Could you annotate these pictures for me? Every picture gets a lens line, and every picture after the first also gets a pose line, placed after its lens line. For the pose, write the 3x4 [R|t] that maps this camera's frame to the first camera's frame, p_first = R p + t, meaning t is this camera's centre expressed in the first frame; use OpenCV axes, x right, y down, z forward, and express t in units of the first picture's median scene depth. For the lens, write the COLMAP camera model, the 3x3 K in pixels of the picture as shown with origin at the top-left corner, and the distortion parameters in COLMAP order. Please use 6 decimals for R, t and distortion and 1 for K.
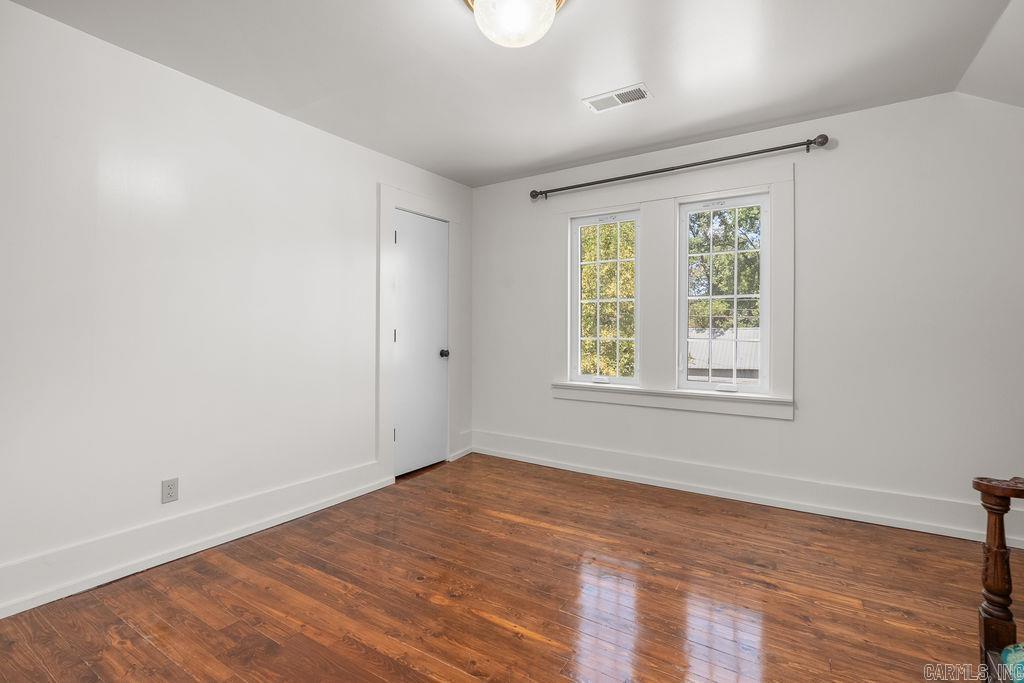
lens RADIAL K [[463.4, 0, 502.4], [0, 463.4, 327.0], [0, 0, 1]] dist [-0.010418, 0.001542]
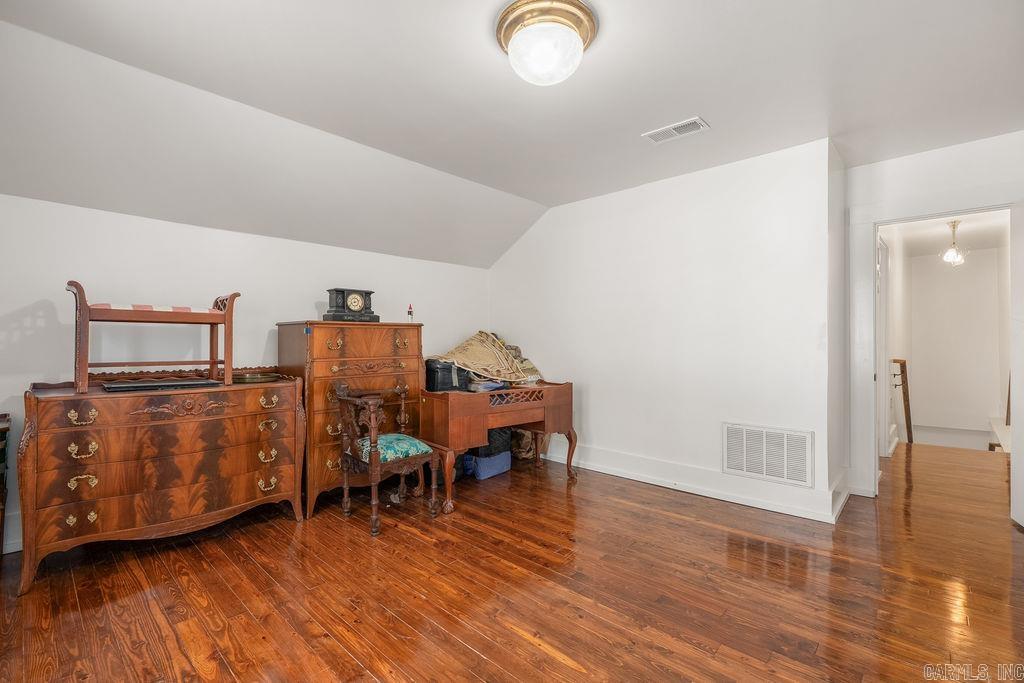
lens RADIAL K [[463.4, 0, 510.3], [0, 463.4, 339.5], [0, 0, 1]] dist [-0.010418, 0.001542]
pose [[-0.984153, -0.002778, 0.177300, -0.052604], [-0.004368, 0.999954, -0.008577, 0.004348], [-0.177268, -0.009215, -0.984120, 1.255485]]
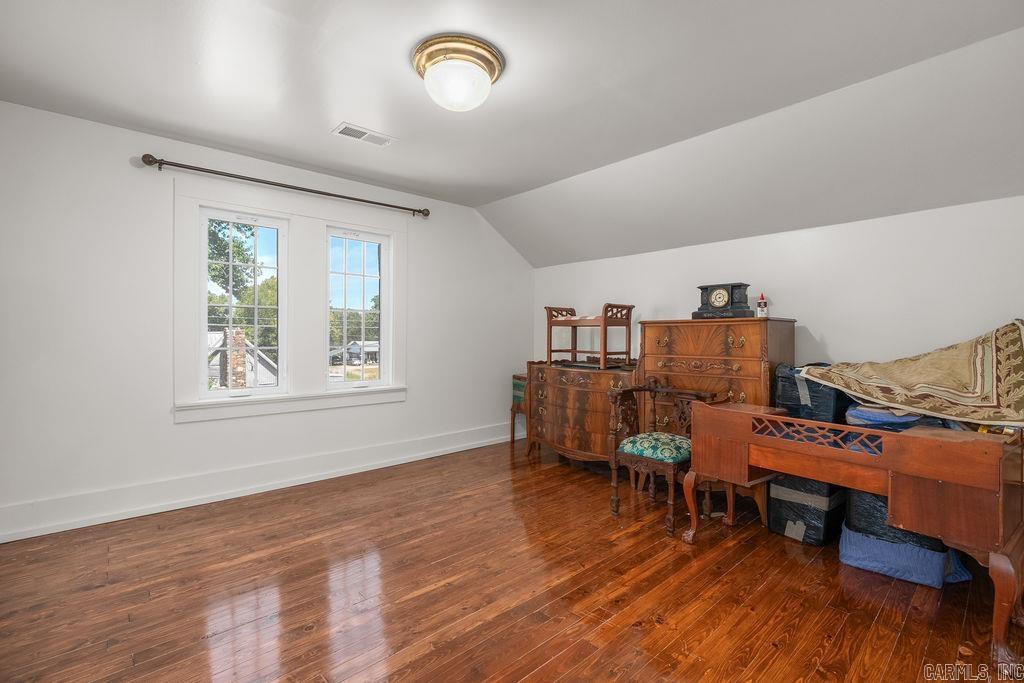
lens RADIAL K [[463.4, 0, 513.2], [0, 463.4, 338.8], [0, 0, 1]] dist [-0.010418, 0.001542]
pose [[0.261648, -0.008792, 0.965123, -0.689255], [-0.007983, 0.999905, 0.011273, -0.009658], [-0.965130, -0.010654, 0.261553, 0.310310]]
